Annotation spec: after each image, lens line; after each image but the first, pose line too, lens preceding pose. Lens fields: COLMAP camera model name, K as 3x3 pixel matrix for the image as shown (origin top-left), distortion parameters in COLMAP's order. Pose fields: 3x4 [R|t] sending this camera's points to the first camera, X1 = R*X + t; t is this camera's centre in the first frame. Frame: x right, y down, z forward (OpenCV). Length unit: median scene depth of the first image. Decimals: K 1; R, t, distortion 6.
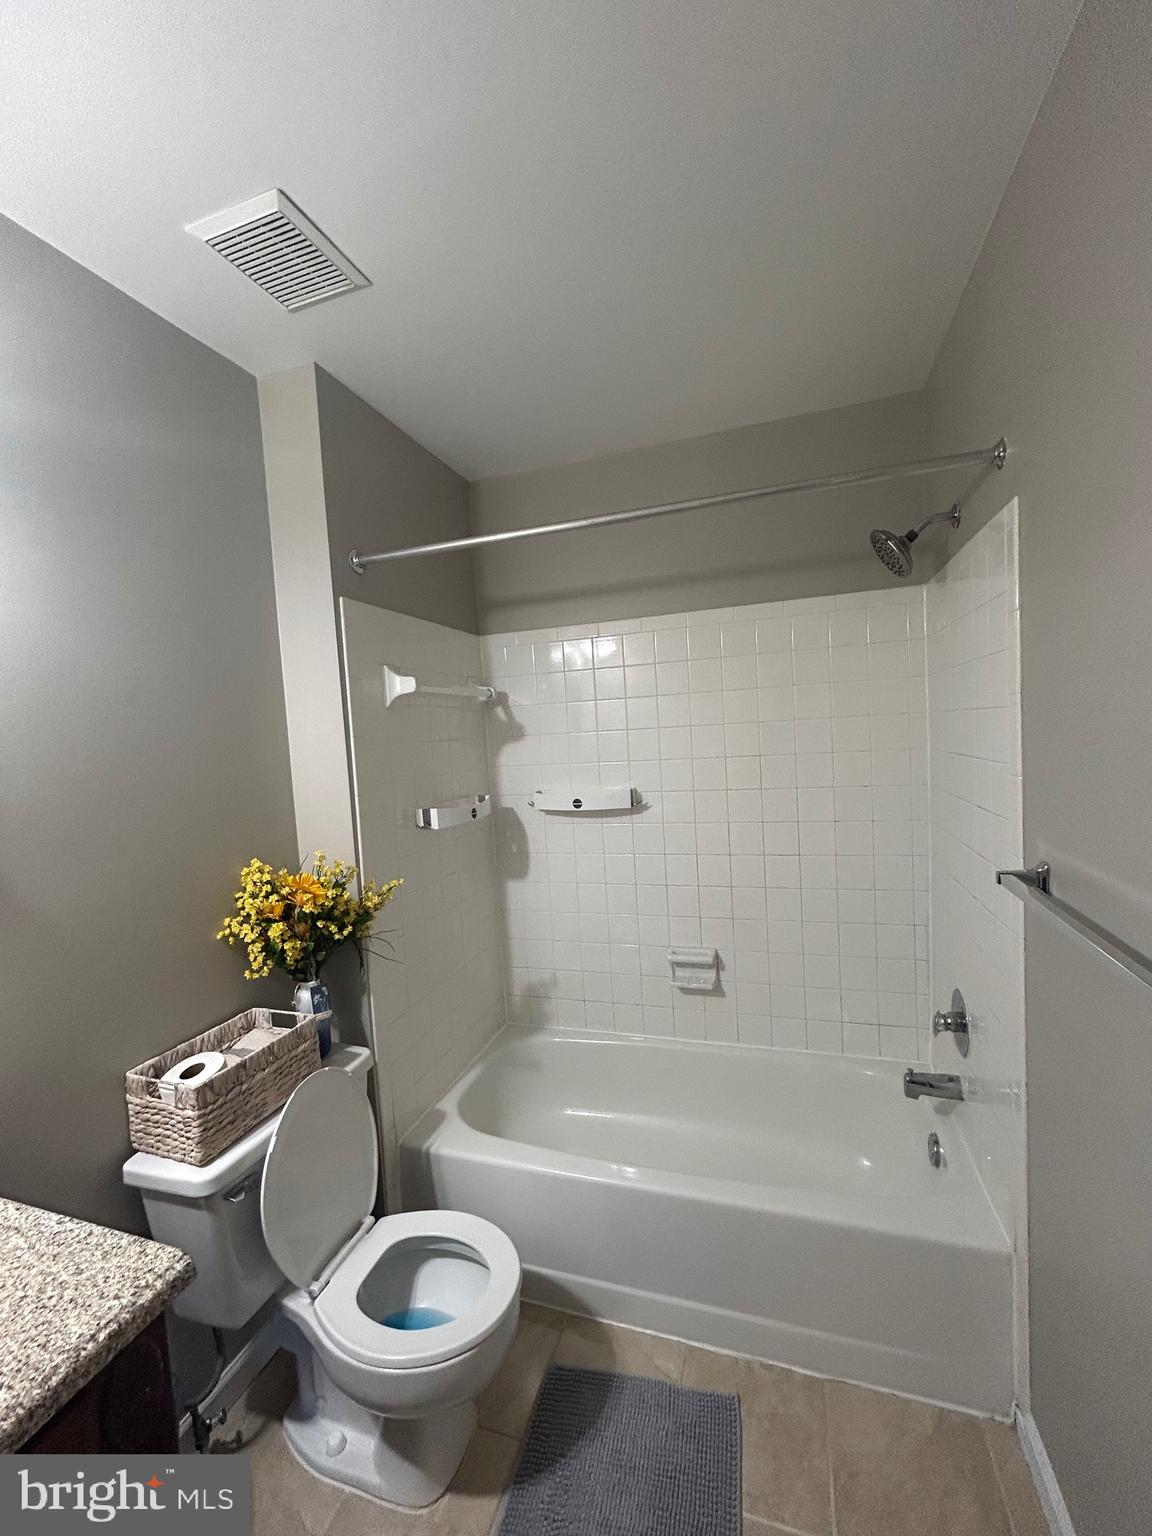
lens RADIAL K [[617.0, 0, 577.7], [0, 617.0, 769.9], [0, 0, 1]] dist [-0.002385, 0.000807]
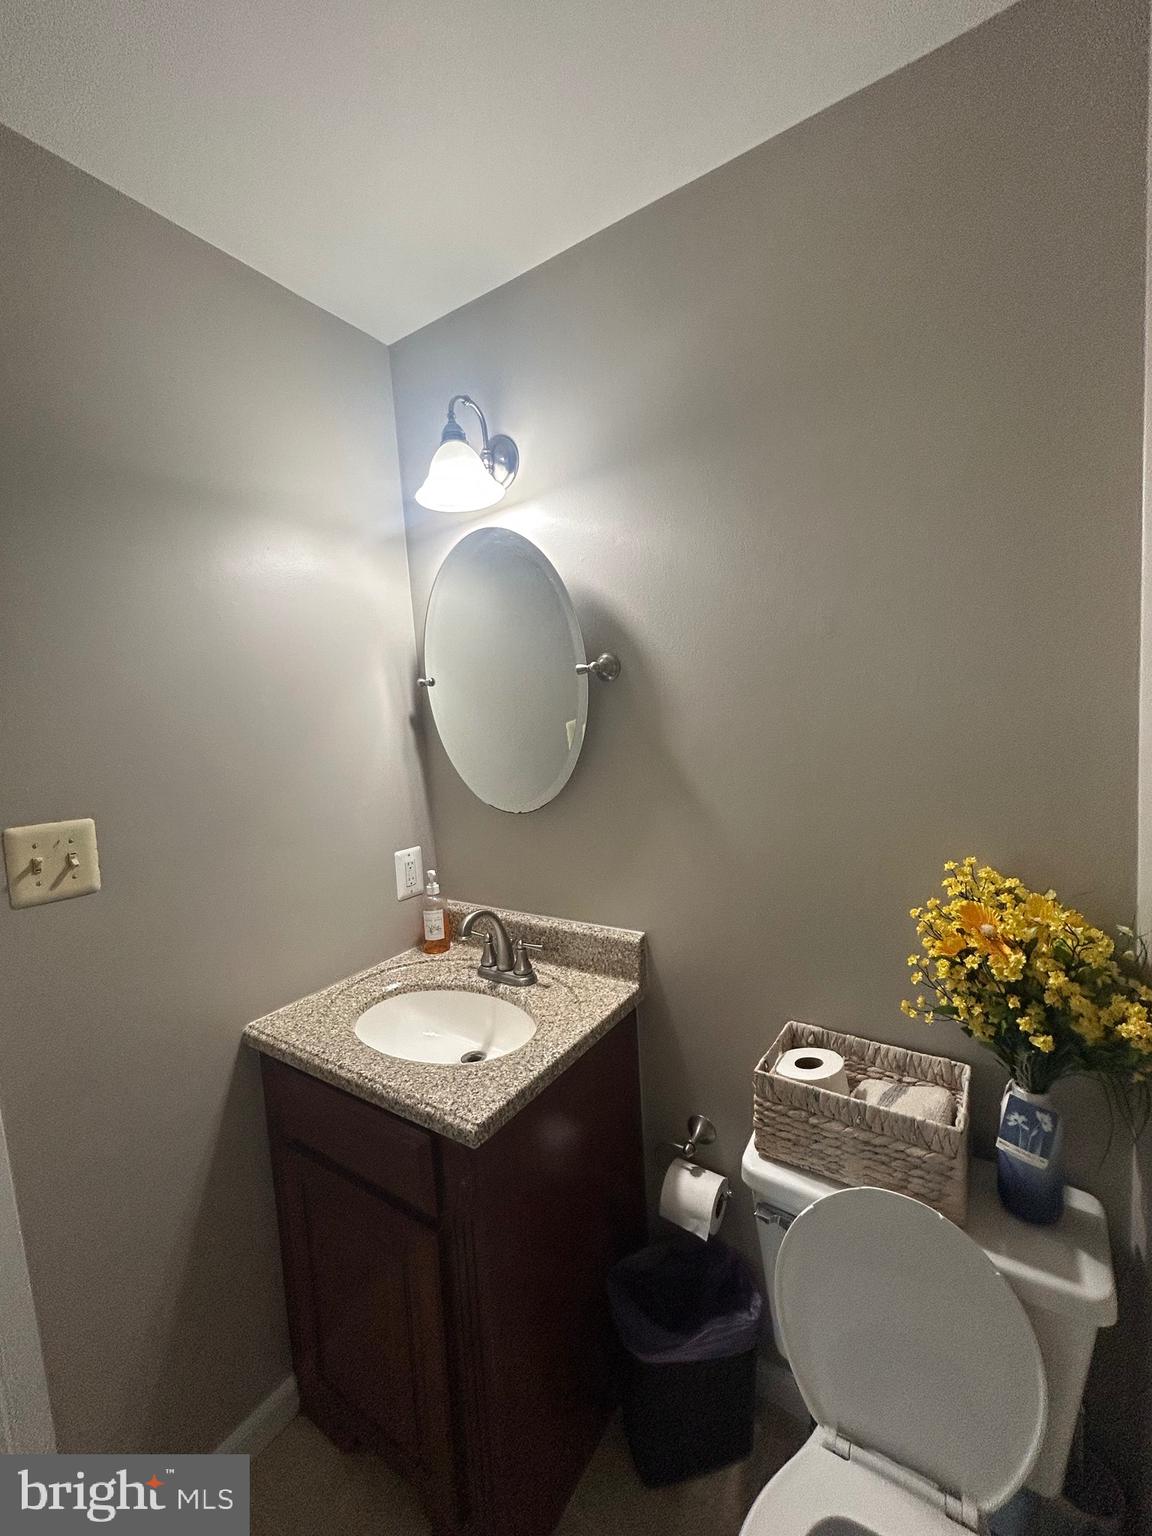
lens RADIAL K [[617.0, 0, 577.7], [0, 617.0, 769.9], [0, 0, 1]] dist [-0.002385, 0.000807]
pose [[-0.245782, 0.164678, -0.955234, 0.219895], [0.009006, 0.985809, 0.167632, -0.069942], [0.969283, 0.032598, -0.243777, 0.865990]]
